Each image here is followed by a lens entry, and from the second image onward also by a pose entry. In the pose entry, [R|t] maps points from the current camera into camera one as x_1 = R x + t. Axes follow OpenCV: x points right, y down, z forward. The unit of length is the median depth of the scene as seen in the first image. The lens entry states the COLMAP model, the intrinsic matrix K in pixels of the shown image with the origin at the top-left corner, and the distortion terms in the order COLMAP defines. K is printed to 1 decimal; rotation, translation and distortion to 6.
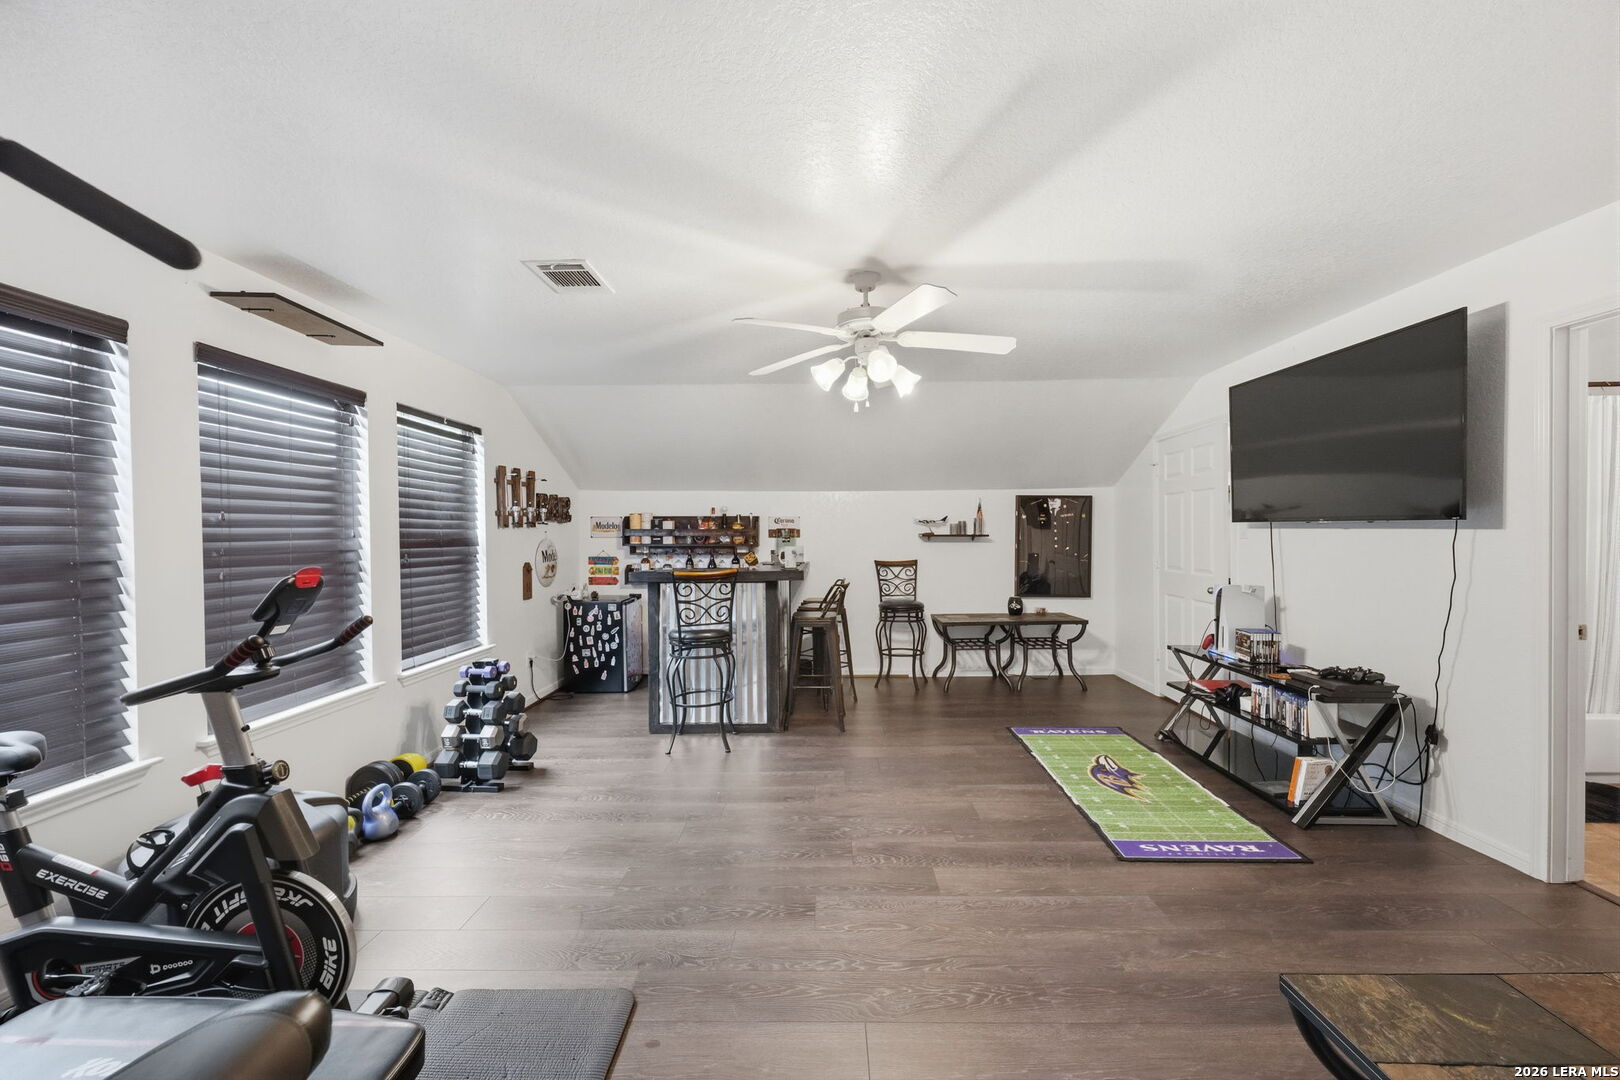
lens RADIAL K [[656.1, 0, 810.0], [0, 656.1, 543.2], [0, 0, 1]] dist [0.000152, 0.000102]
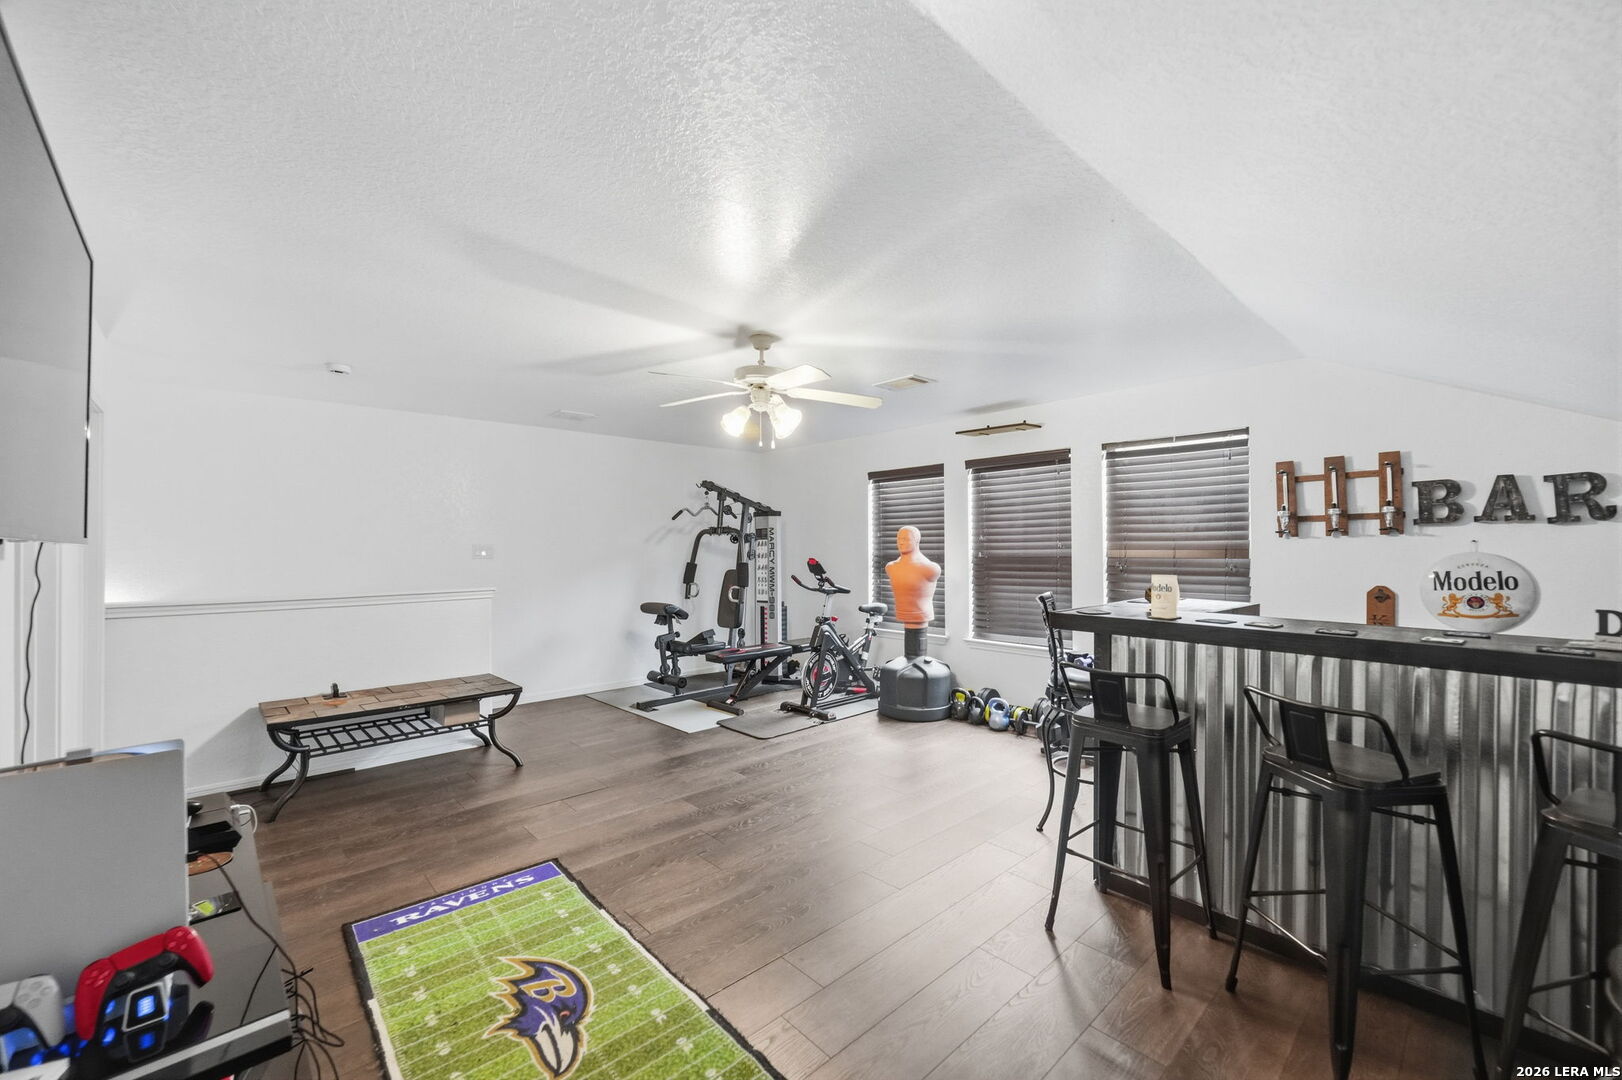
lens RADIAL K [[656.9, 0, 810.9], [0, 656.9, 543.1], [0, 0, 1]] dist [0.000152, 0.000102]
pose [[-0.727895, 0.007931, -0.685642, 0.714713], [0.000548, 0.999940, 0.010984, -0.037002], [0.685688, 0.007619, -0.727856, 1.637205]]
